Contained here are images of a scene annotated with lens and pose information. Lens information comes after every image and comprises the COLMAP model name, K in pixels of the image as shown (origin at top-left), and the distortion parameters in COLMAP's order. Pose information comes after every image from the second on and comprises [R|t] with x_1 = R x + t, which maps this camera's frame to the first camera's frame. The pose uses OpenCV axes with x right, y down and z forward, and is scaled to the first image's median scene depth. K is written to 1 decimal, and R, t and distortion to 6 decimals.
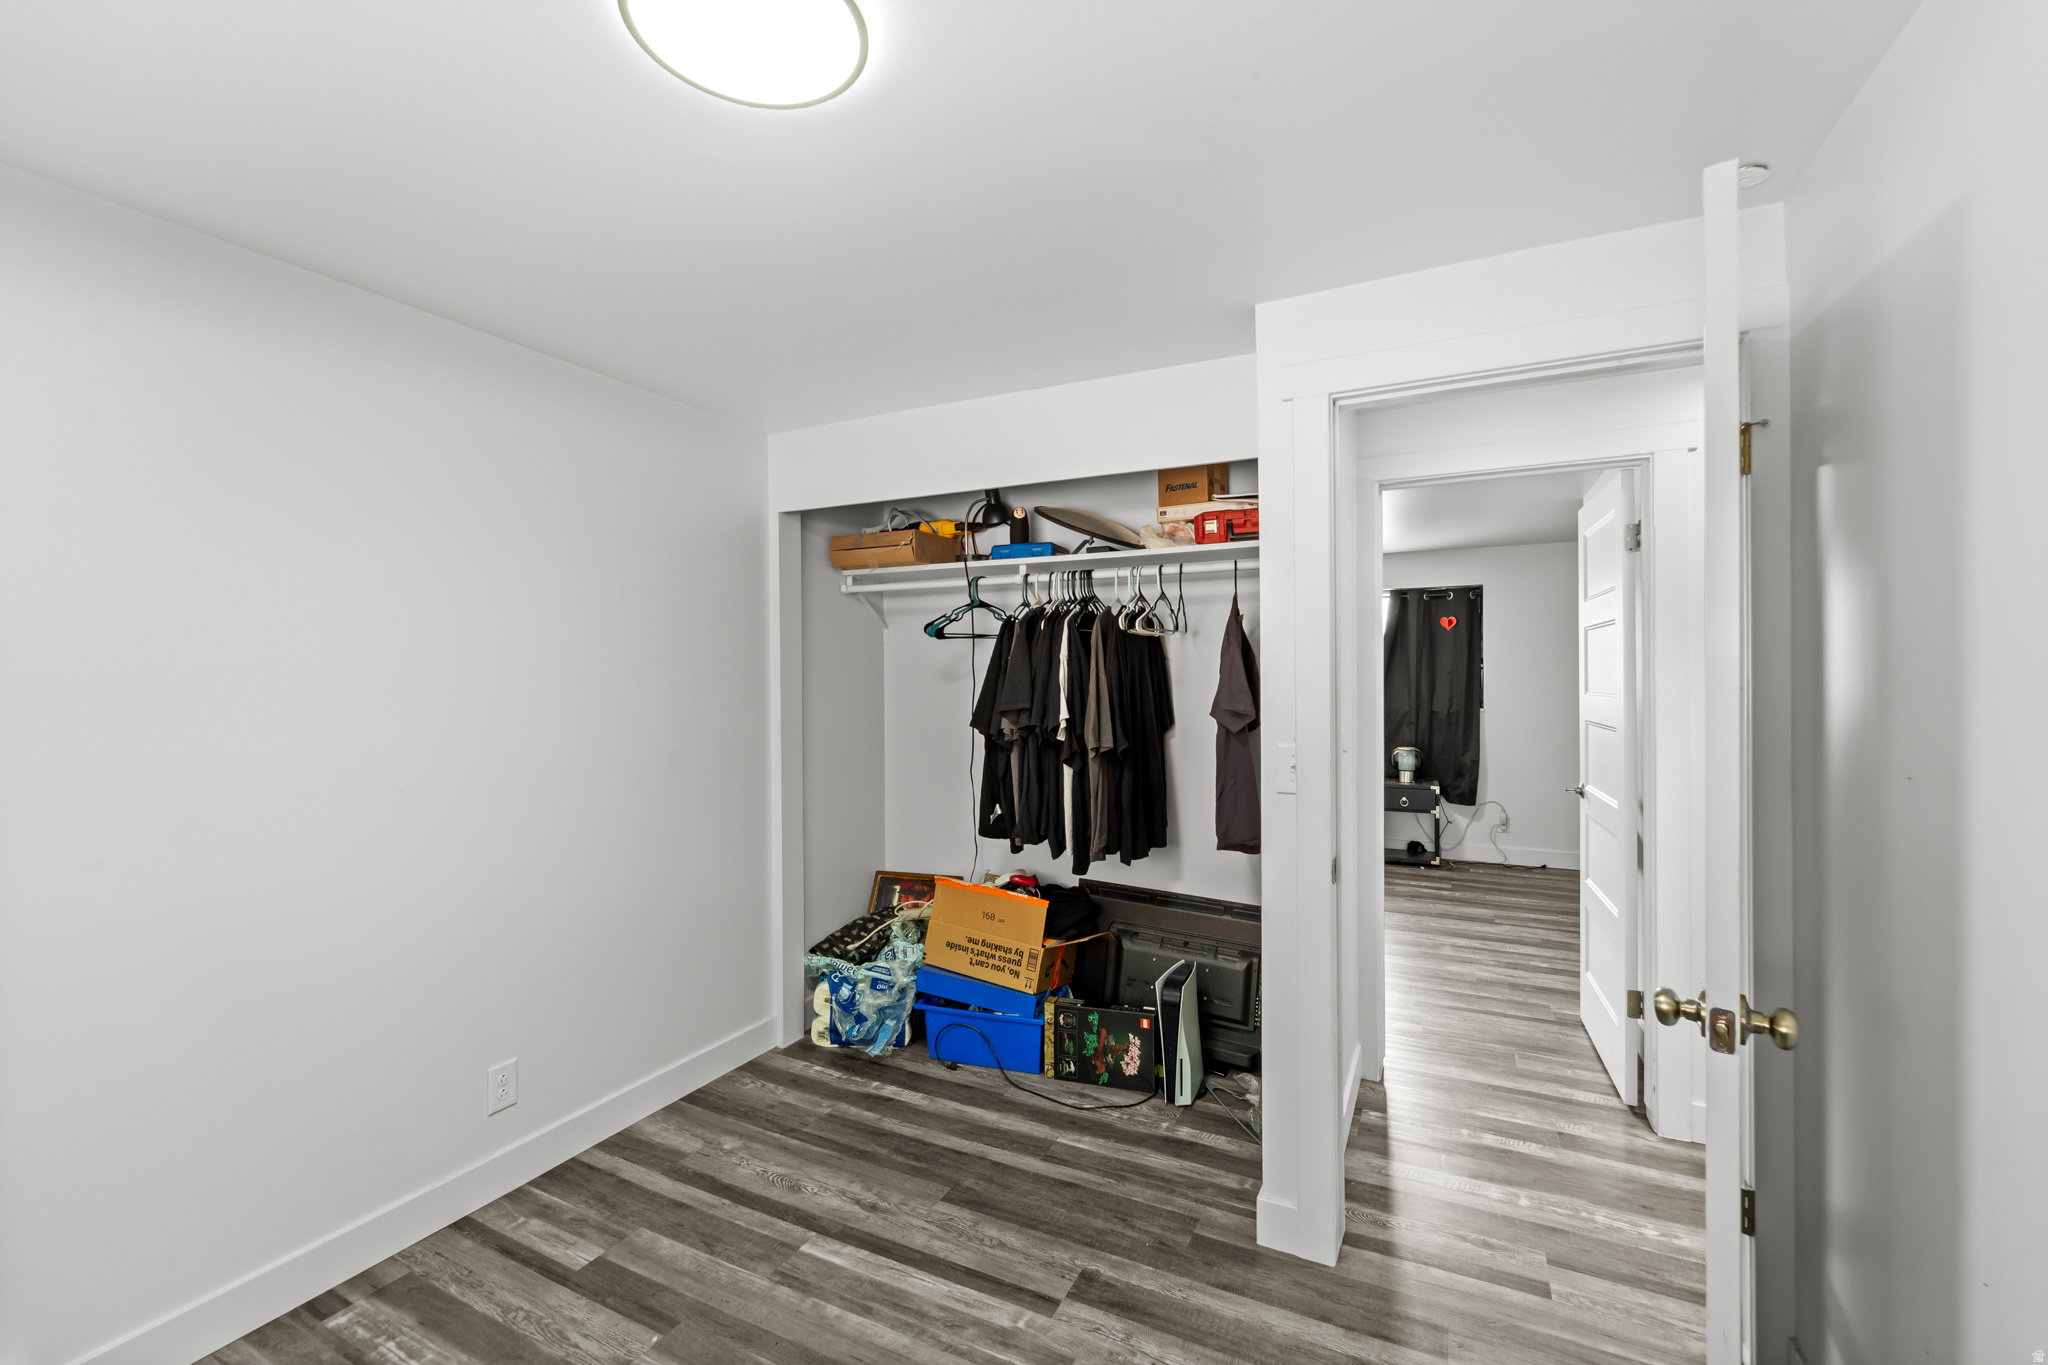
lens RADIAL K [[846.5, 0, 1029.2], [0, 846.5, 679.4], [0, 0, 1]] dist [-0.000992, -0.000084]
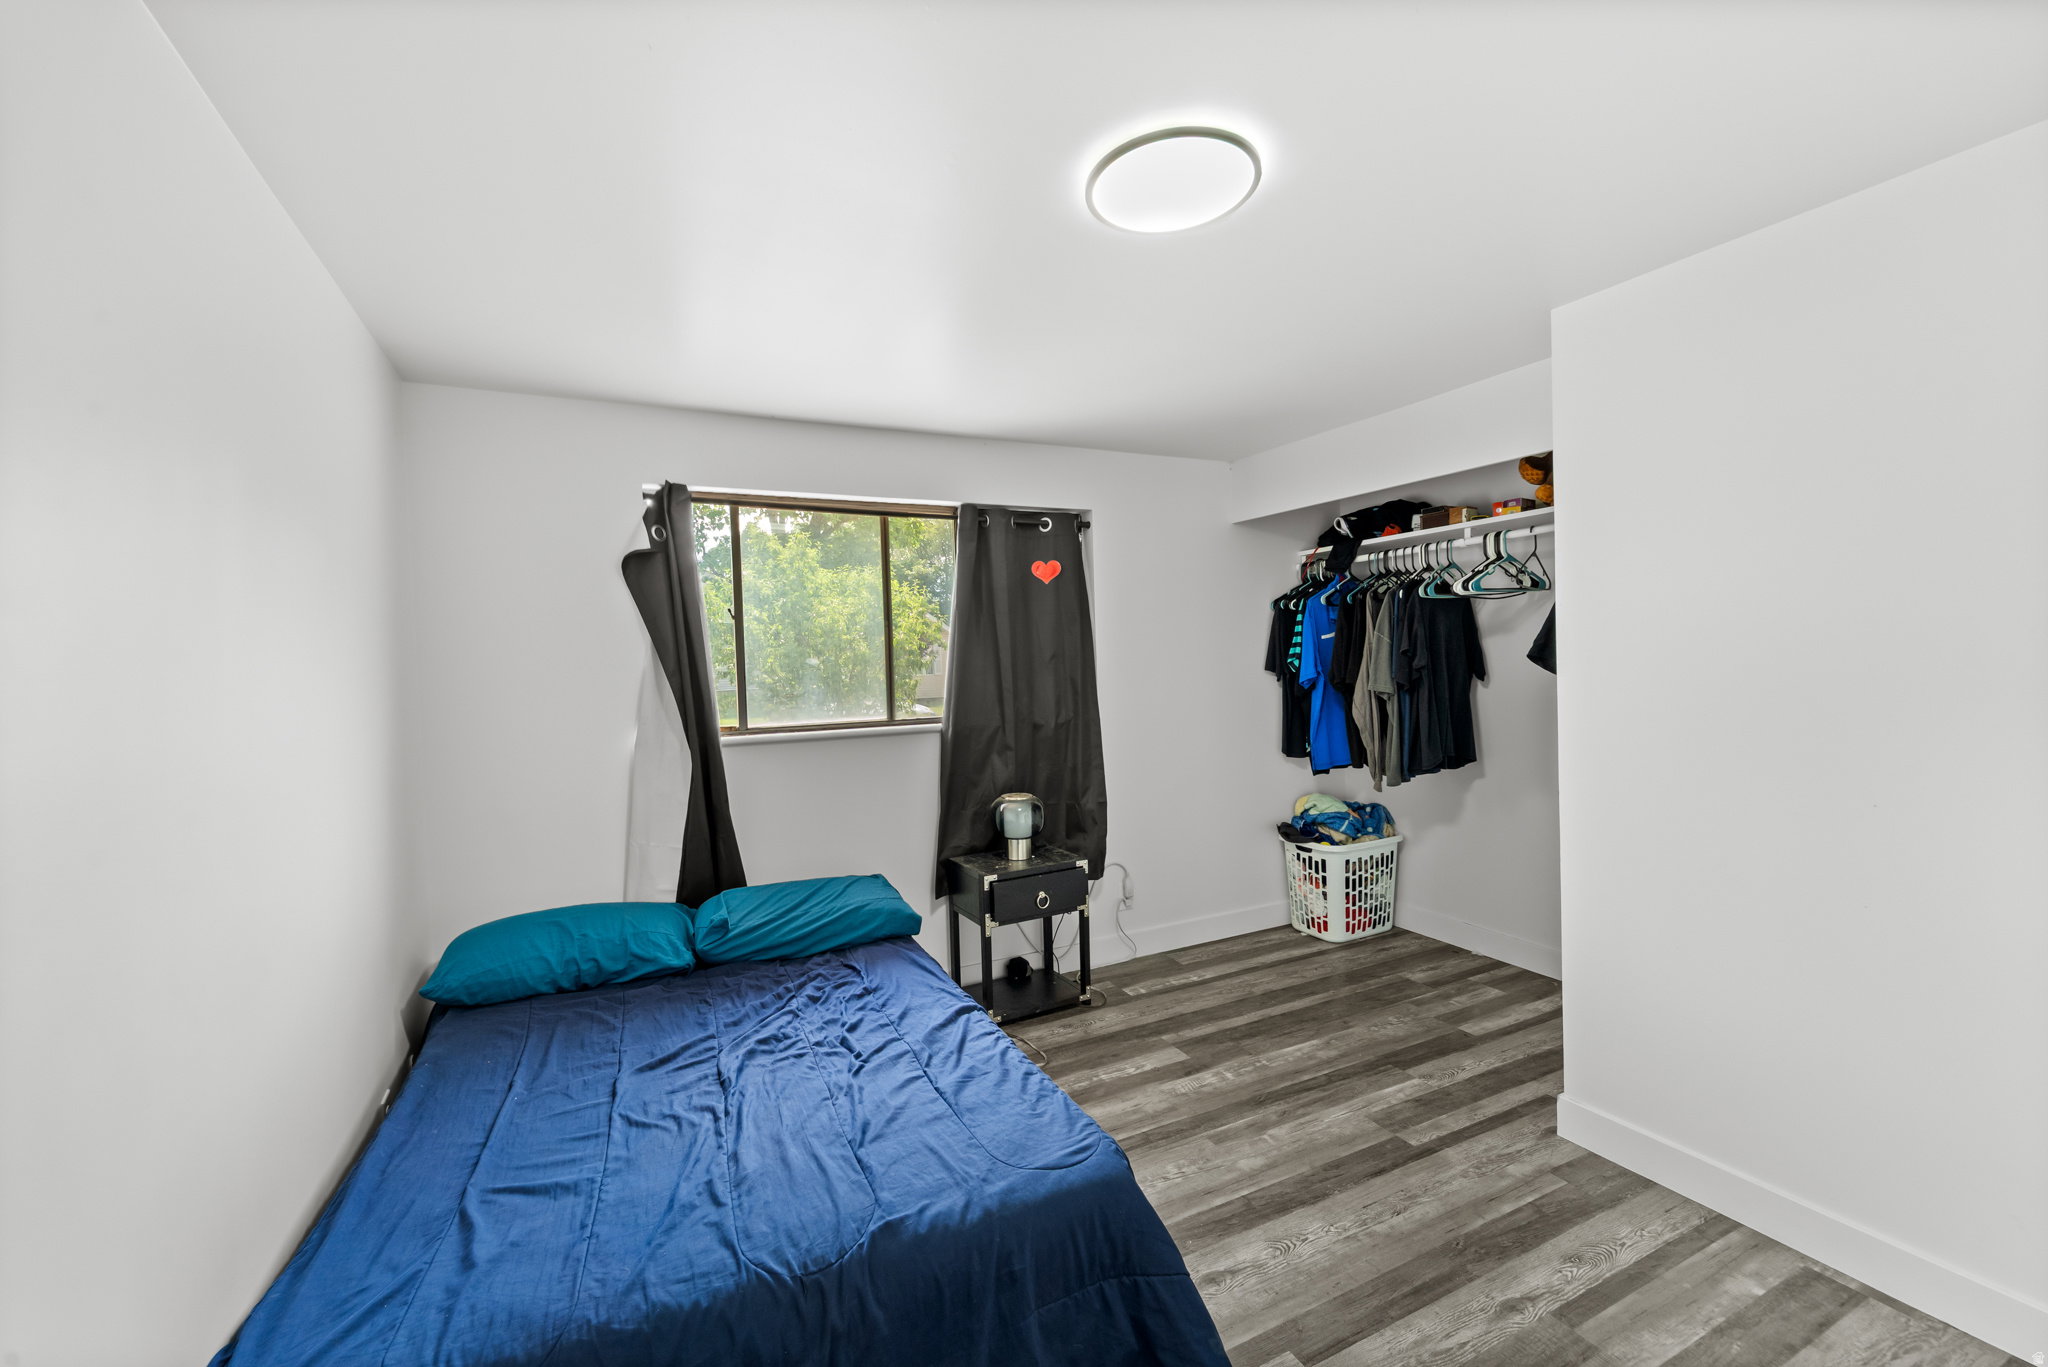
lens RADIAL K [[846.5, 0, 1029.9], [0, 846.5, 684.2], [0, 0, 1]] dist [-0.000992, -0.000084]
pose [[0.591052, -0.042420, 0.805517, 0.017563], [0.030080, 0.999081, 0.030541, -0.007062], [-0.806072, 0.006179, 0.591785, 0.676661]]
